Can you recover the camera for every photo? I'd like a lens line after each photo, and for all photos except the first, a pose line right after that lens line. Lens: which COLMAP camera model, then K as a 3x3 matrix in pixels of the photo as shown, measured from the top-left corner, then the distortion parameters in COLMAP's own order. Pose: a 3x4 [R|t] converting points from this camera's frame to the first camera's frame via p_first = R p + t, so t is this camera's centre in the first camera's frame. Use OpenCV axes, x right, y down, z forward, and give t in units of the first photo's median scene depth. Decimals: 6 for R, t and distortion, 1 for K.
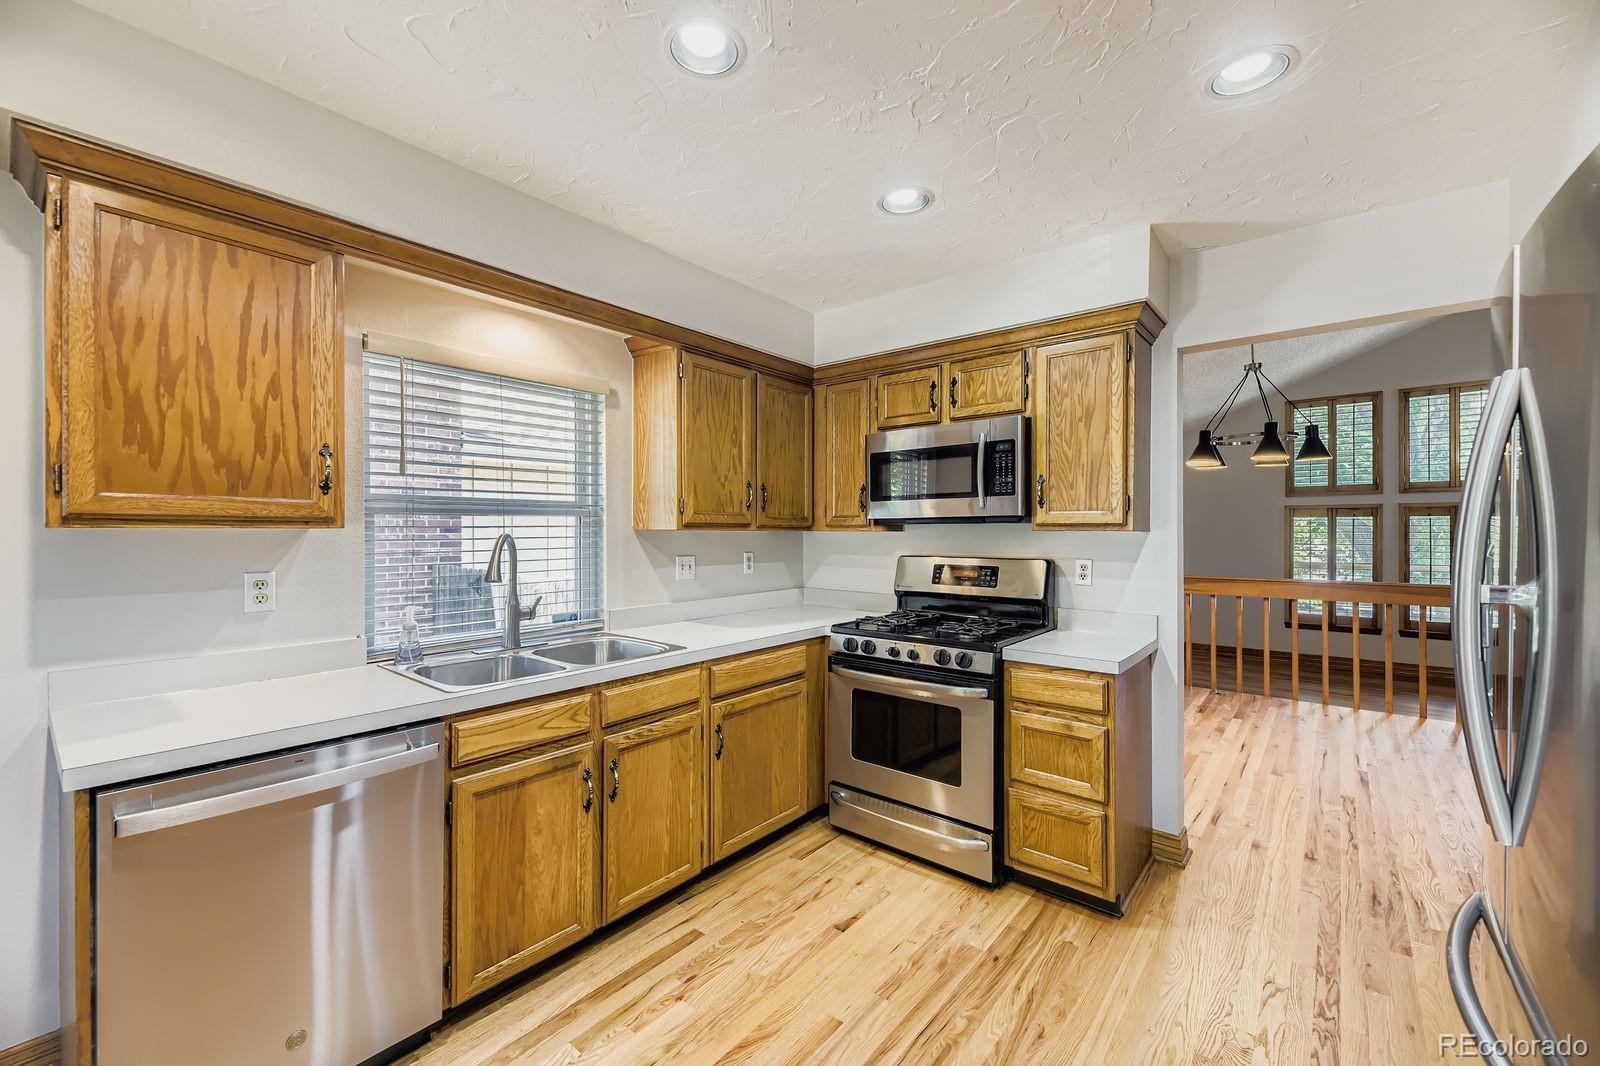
lens RADIAL K [[643.3, 0, 798.4], [0, 643.3, 531.4], [0, 0, 1]] dist [0.000493, -0.000852]
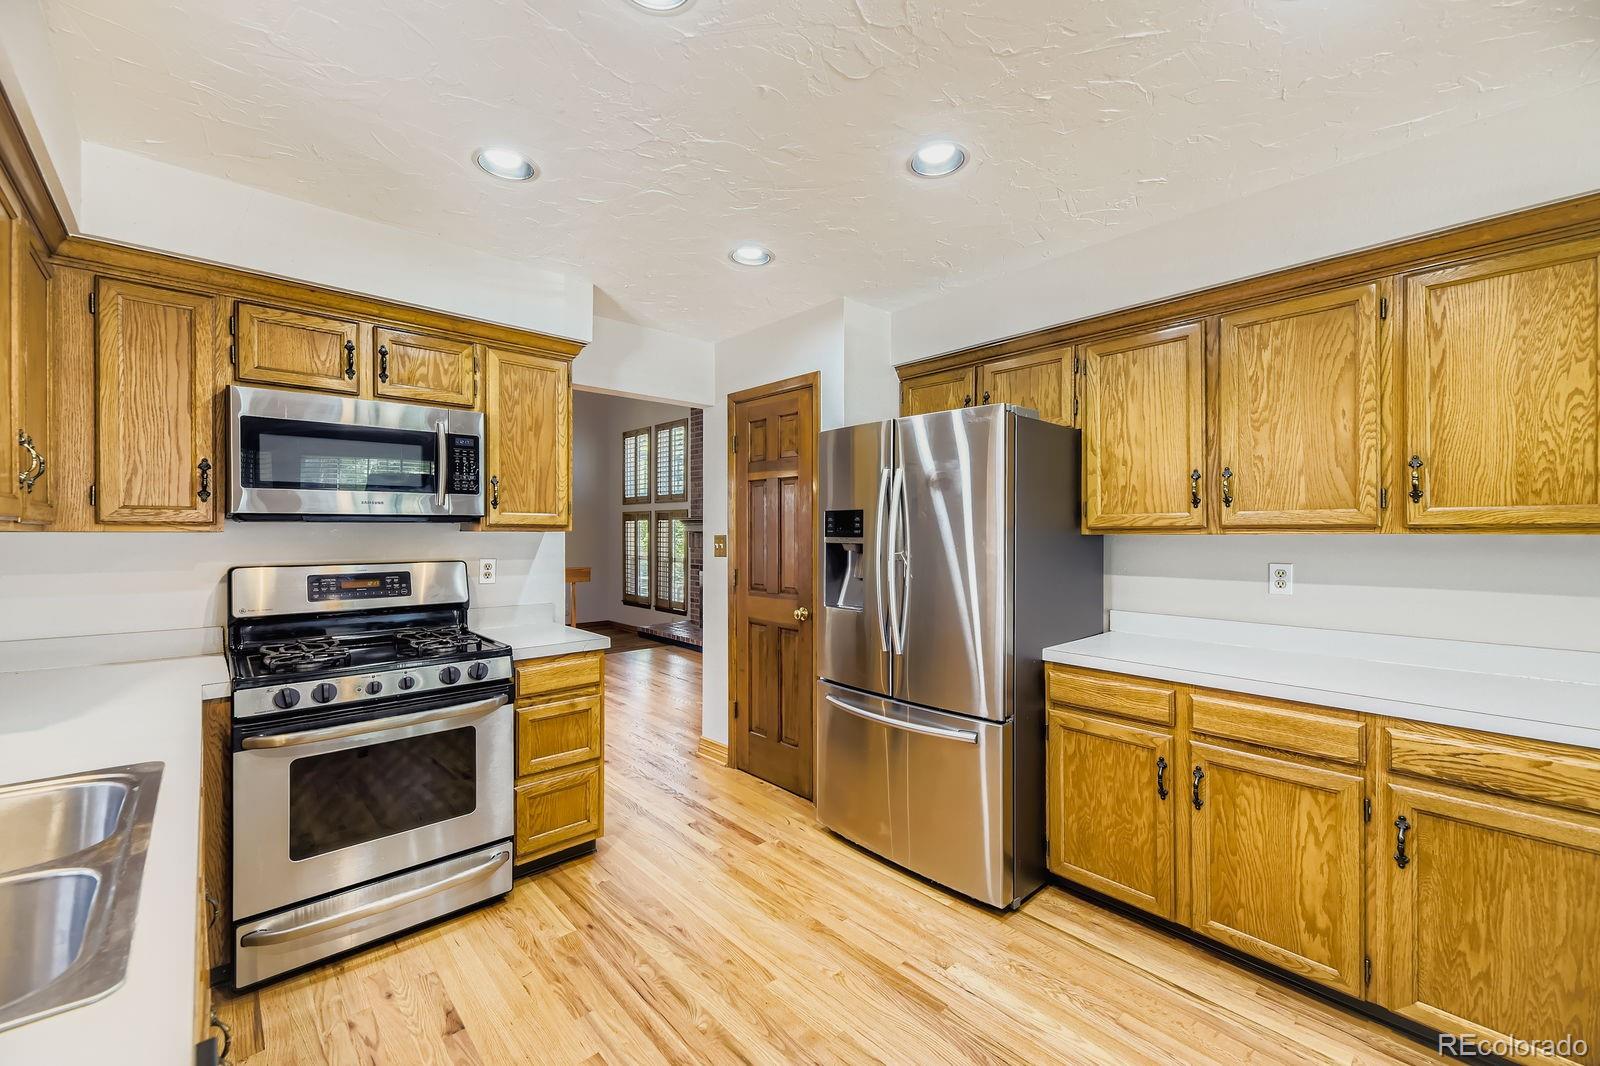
lens RADIAL K [[643.3, 0, 798.5], [0, 643.3, 532.0], [0, 0, 1]] dist [0.000493, -0.000852]
pose [[0.130244, -0.001063, 0.991481, -0.582942], [0.000228, 0.999999, 0.001043, -0.000726], [-0.991482, 0.000090, 0.130244, 0.413863]]
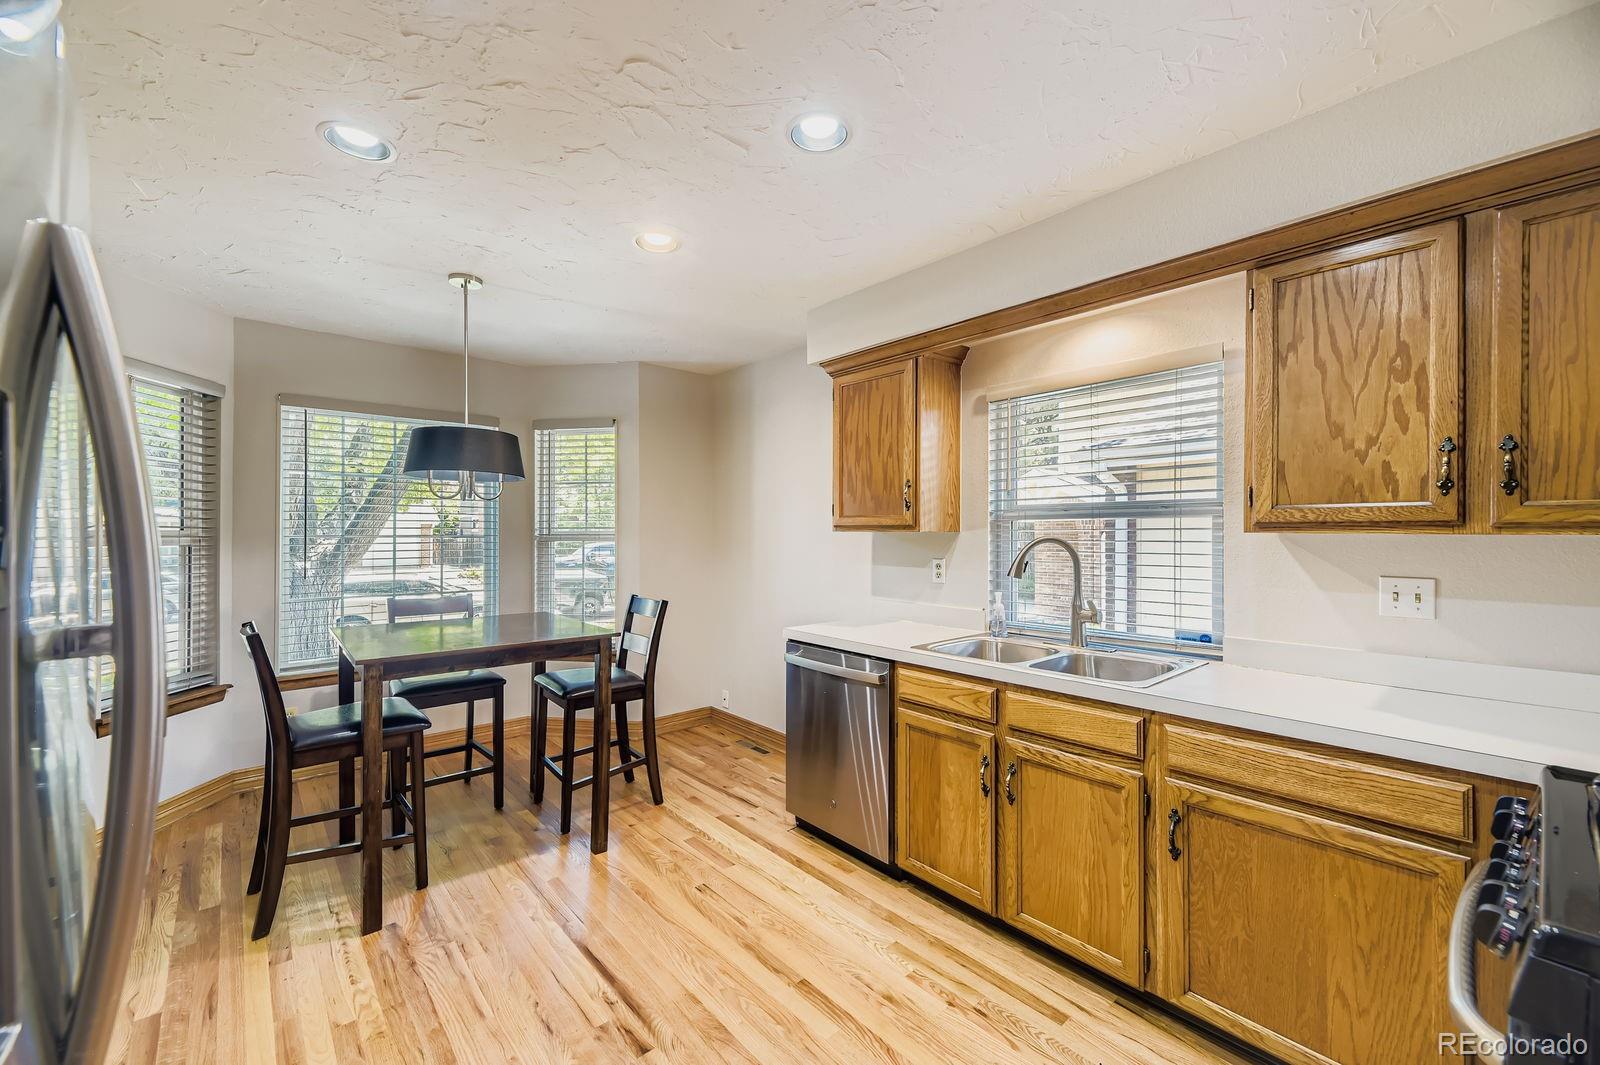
lens RADIAL K [[643.3, 0, 803.5], [0, 643.3, 532.5], [0, 0, 1]] dist [0.000493, -0.000852]
pose [[-0.164064, -0.000815, -0.986449, 0.639749], [-0.003122, 0.999995, -0.000307, -0.001267], [0.986445, 0.003029, -0.164066, 0.719739]]
